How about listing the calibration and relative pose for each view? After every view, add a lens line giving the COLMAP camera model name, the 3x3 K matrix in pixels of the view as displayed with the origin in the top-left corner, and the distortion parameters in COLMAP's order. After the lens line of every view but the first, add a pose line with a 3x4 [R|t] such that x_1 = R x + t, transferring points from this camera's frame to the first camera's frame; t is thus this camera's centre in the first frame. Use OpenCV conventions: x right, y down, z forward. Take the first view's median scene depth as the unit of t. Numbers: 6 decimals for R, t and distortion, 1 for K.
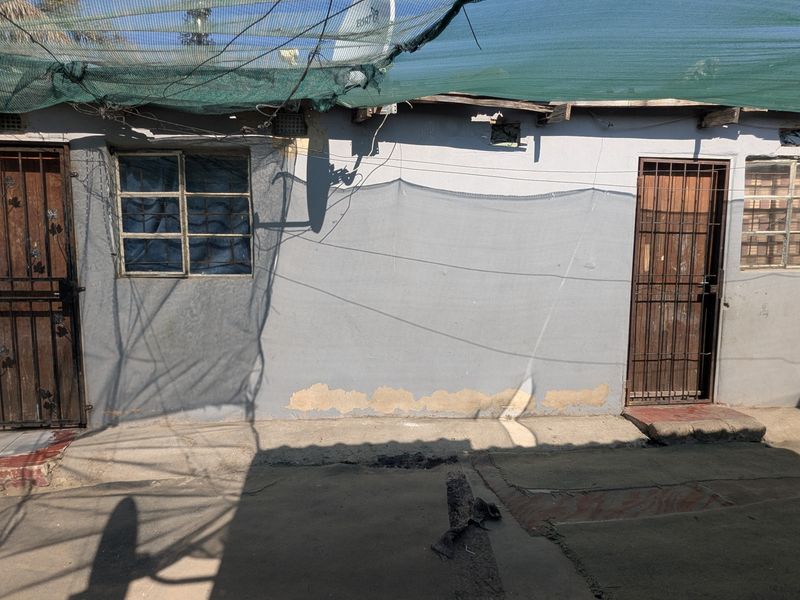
lens RADIAL K [[489.0, 0, 400.6], [0, 489.0, 312.0], [0, 0, 1]] dist [0.007592, -0.023641]
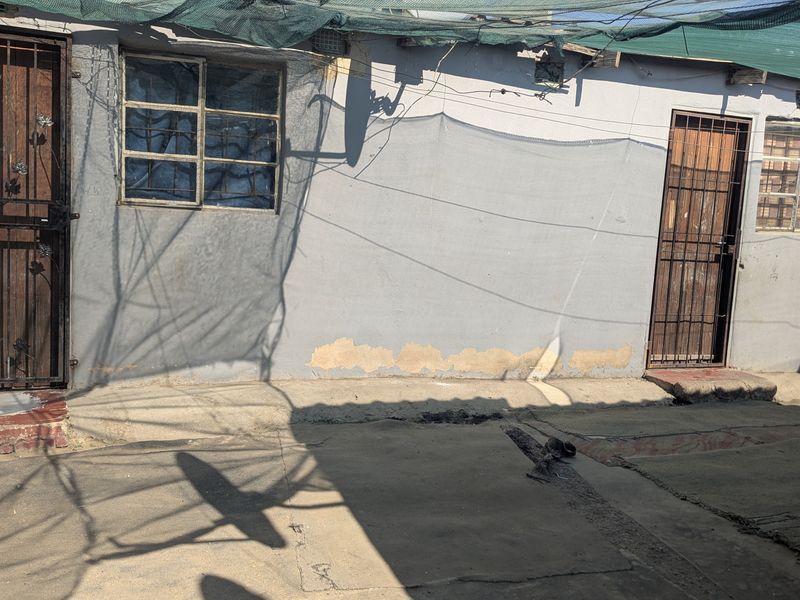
lens RADIAL K [[736.4, 0, 400.0], [0, 736.4, 300.0], [0, 0, 1]] dist [0.081319, -0.152769]
pose [[0.970034, 0.023268, 0.241852, -0.400849], [-0.026756, 0.999580, 0.011146, 0.061677], [-0.241491, -0.017283, 0.970249, -0.319199]]
